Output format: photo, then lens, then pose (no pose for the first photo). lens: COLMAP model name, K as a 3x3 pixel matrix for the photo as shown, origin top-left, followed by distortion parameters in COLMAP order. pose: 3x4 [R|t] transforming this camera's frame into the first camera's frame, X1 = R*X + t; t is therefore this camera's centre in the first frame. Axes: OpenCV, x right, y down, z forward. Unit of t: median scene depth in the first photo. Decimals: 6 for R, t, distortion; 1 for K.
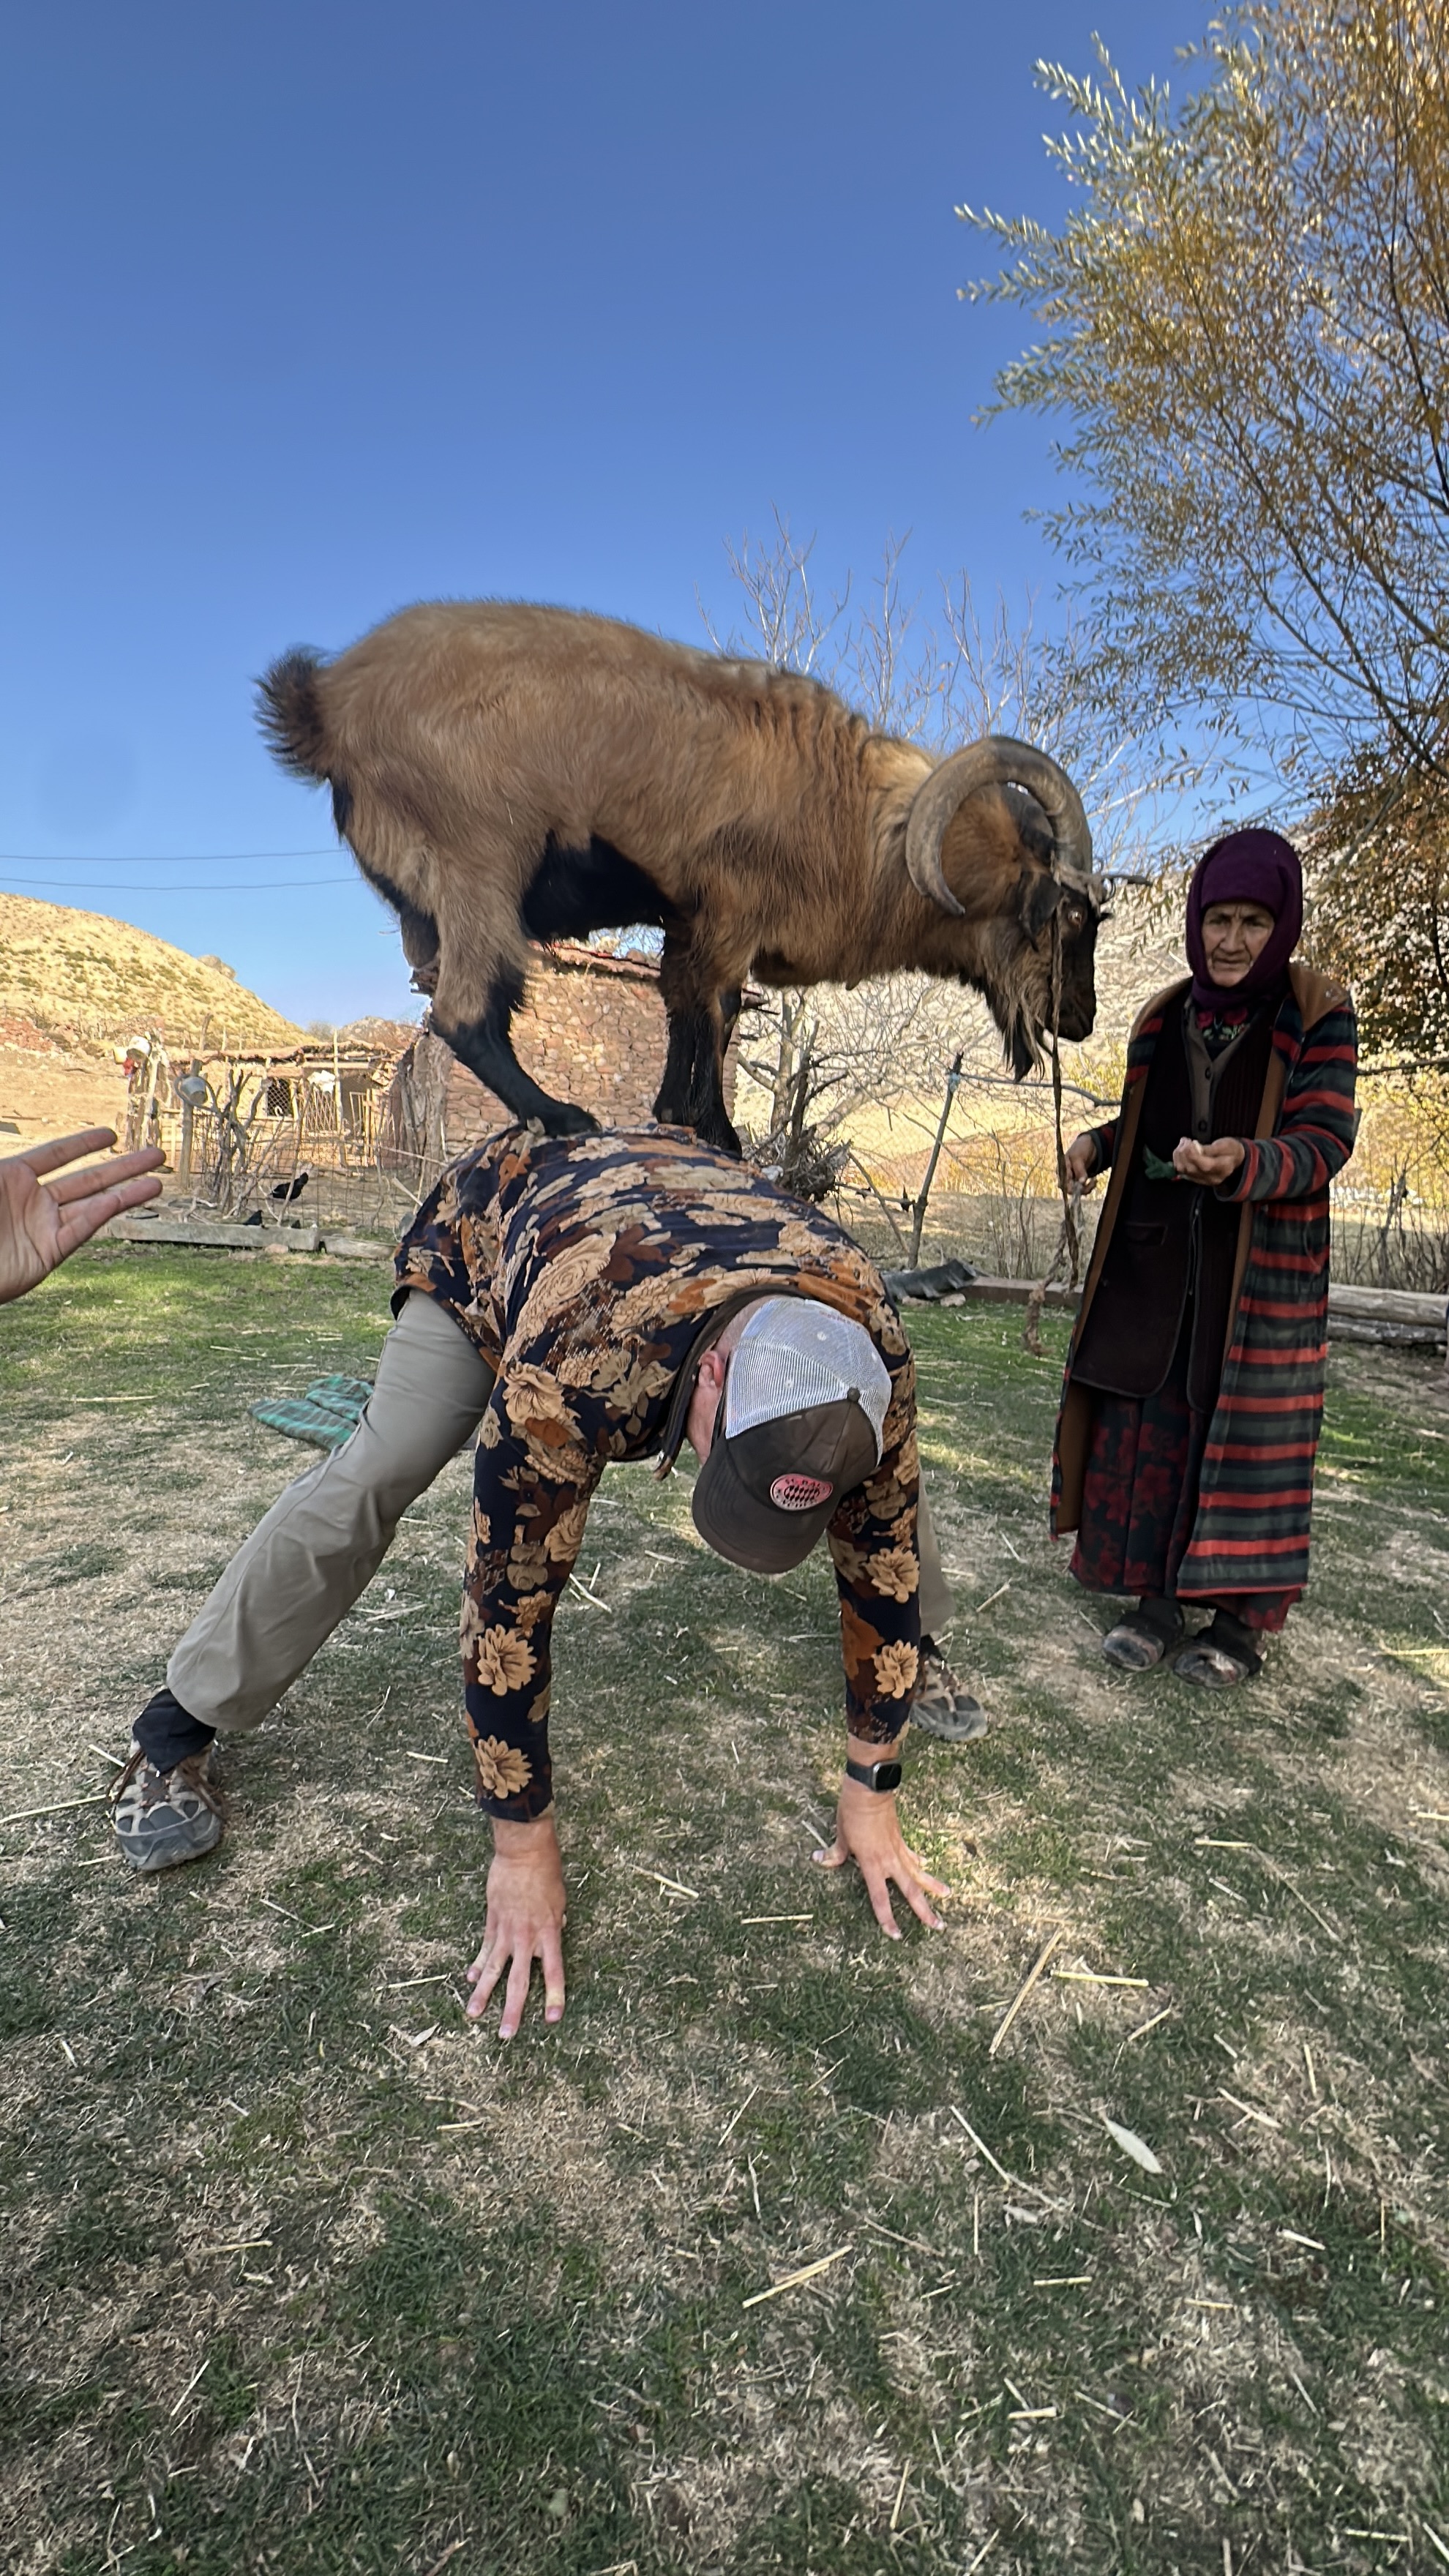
lens RADIAL K [[1202.1, 0, 719.7], [0, 1202.1, 1279.1], [0, 0, 1]] dist [-0.004721, 0.001122]
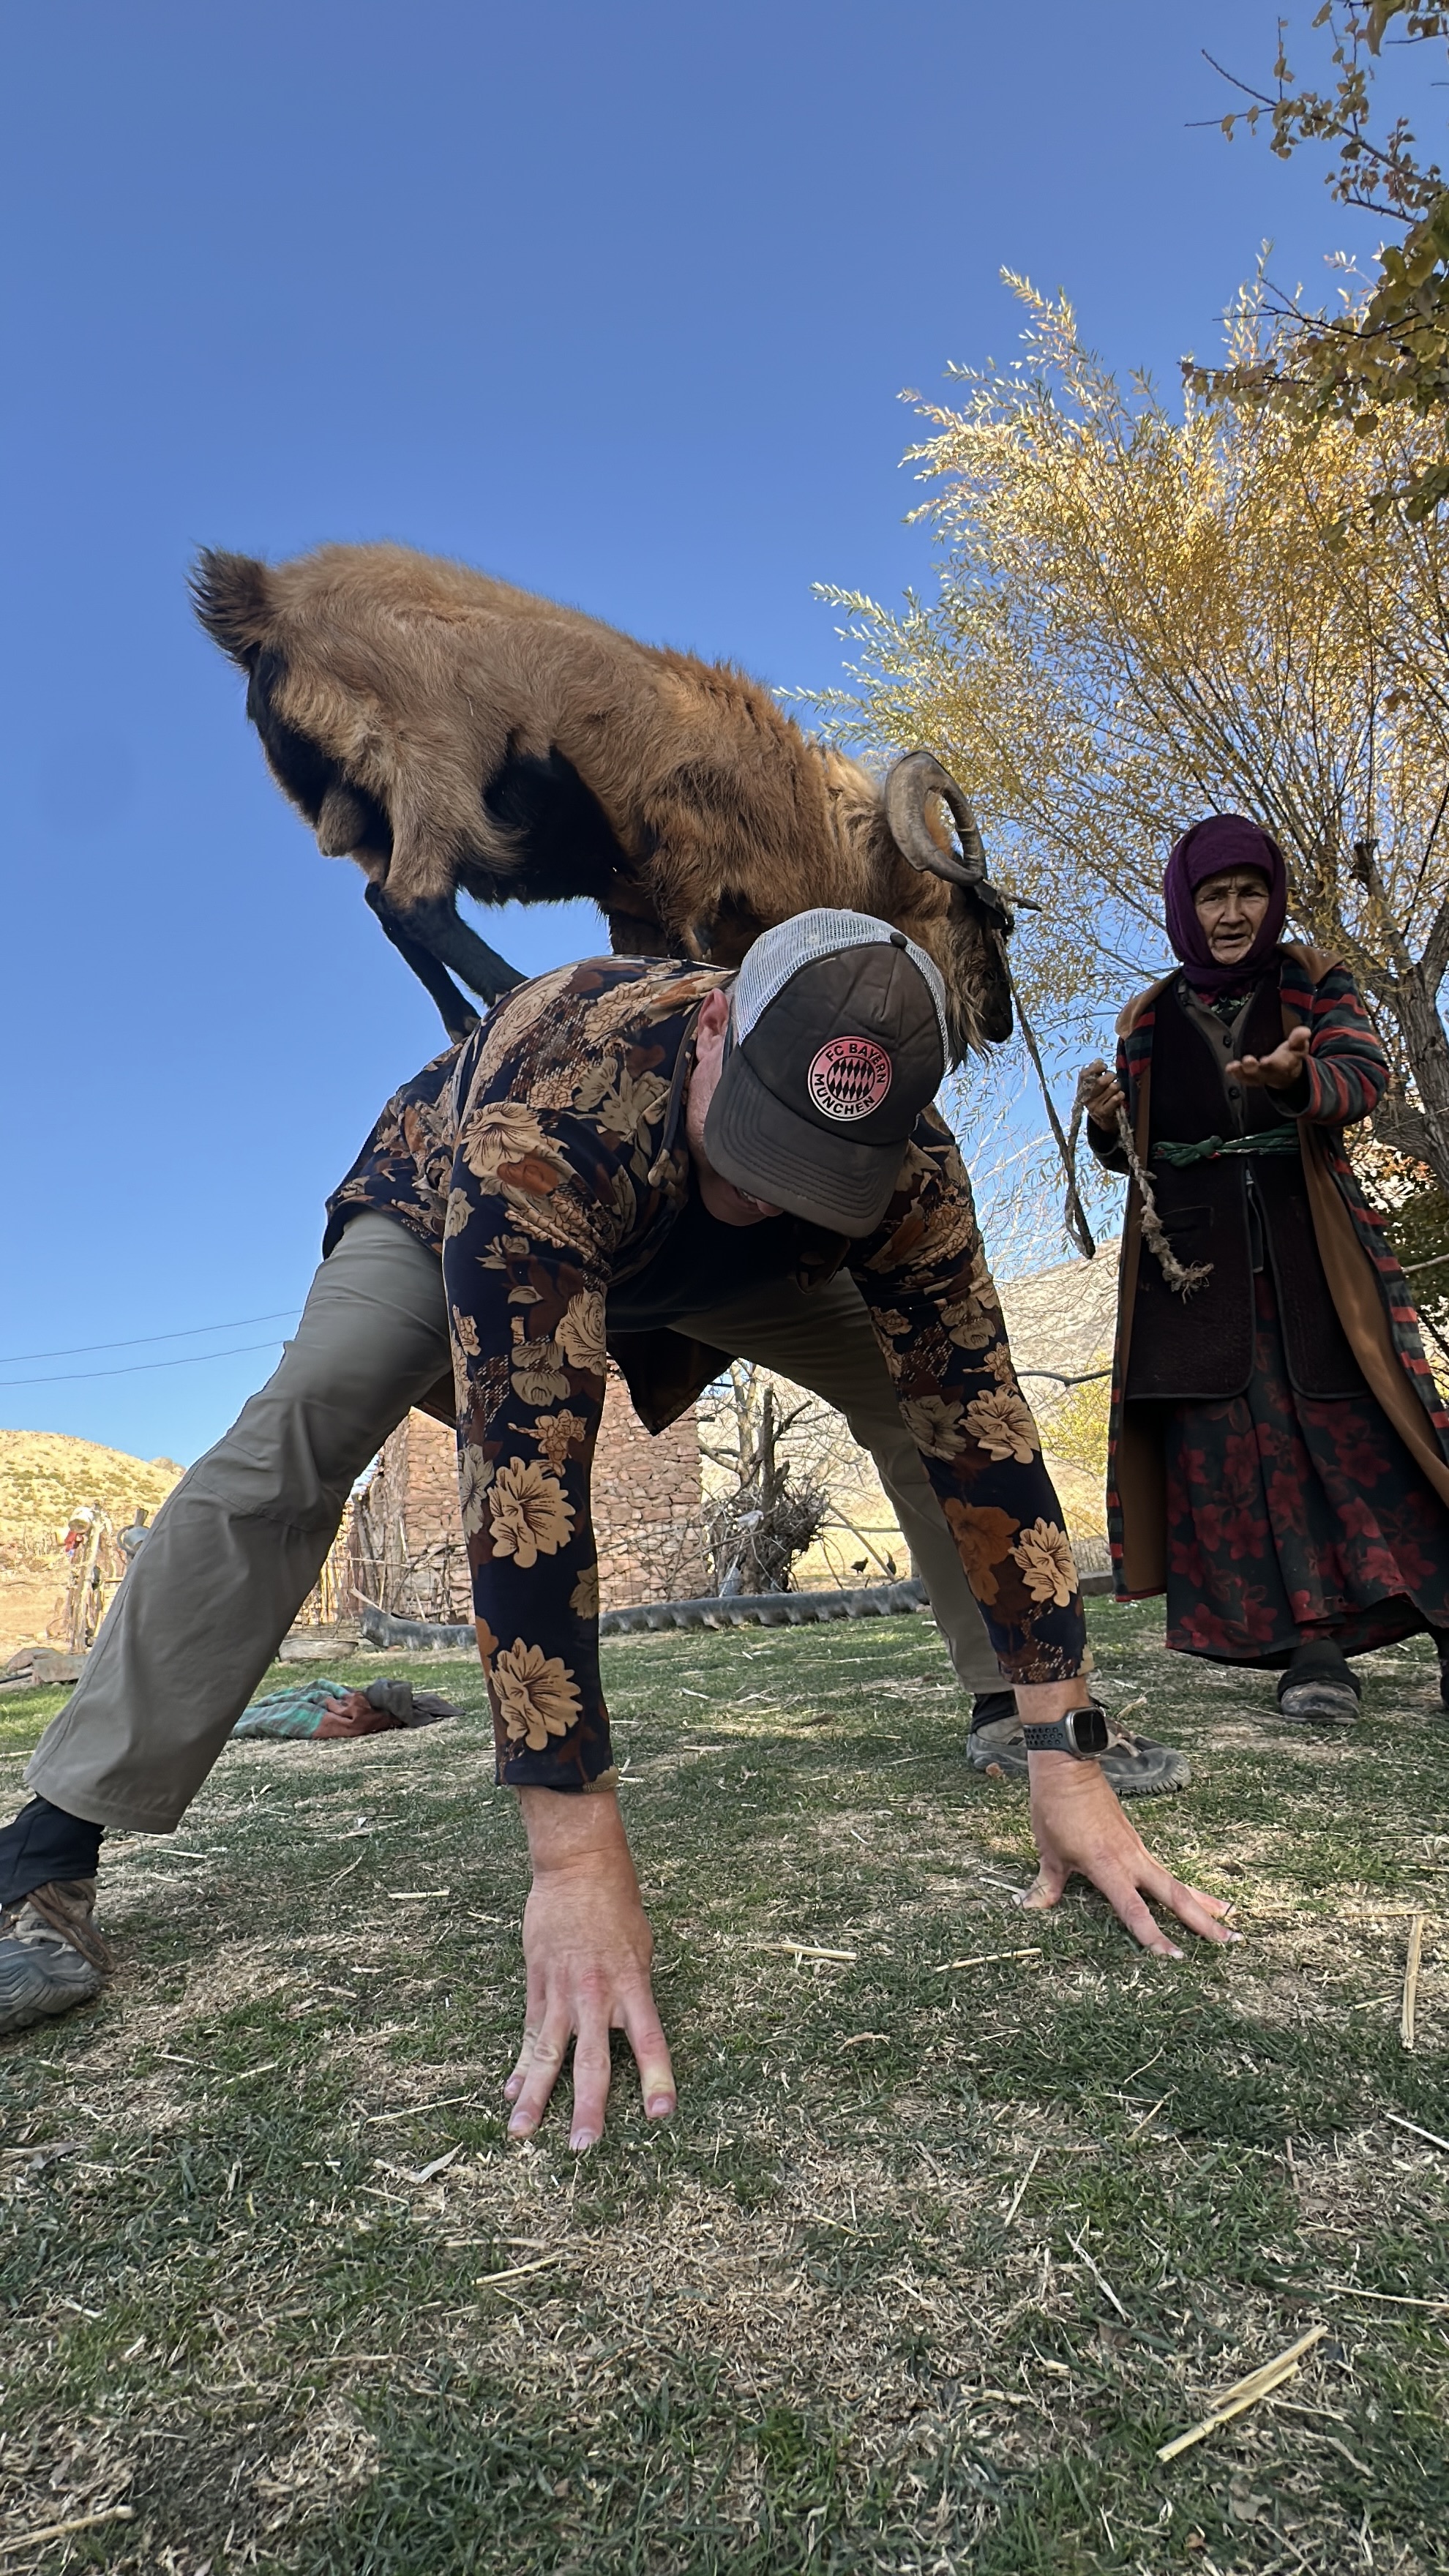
lens RADIAL K [[1188.9, 0, 711.4], [0, 1188.9, 1296.0], [0, 0, 1]] dist [0.004437, -0.000196]
pose [[0.988032, -0.143706, 0.056052, -0.086673], [0.154244, 0.923614, -0.350921, 0.441500], [-0.001341, 0.355366, 0.934726, 0.313016]]
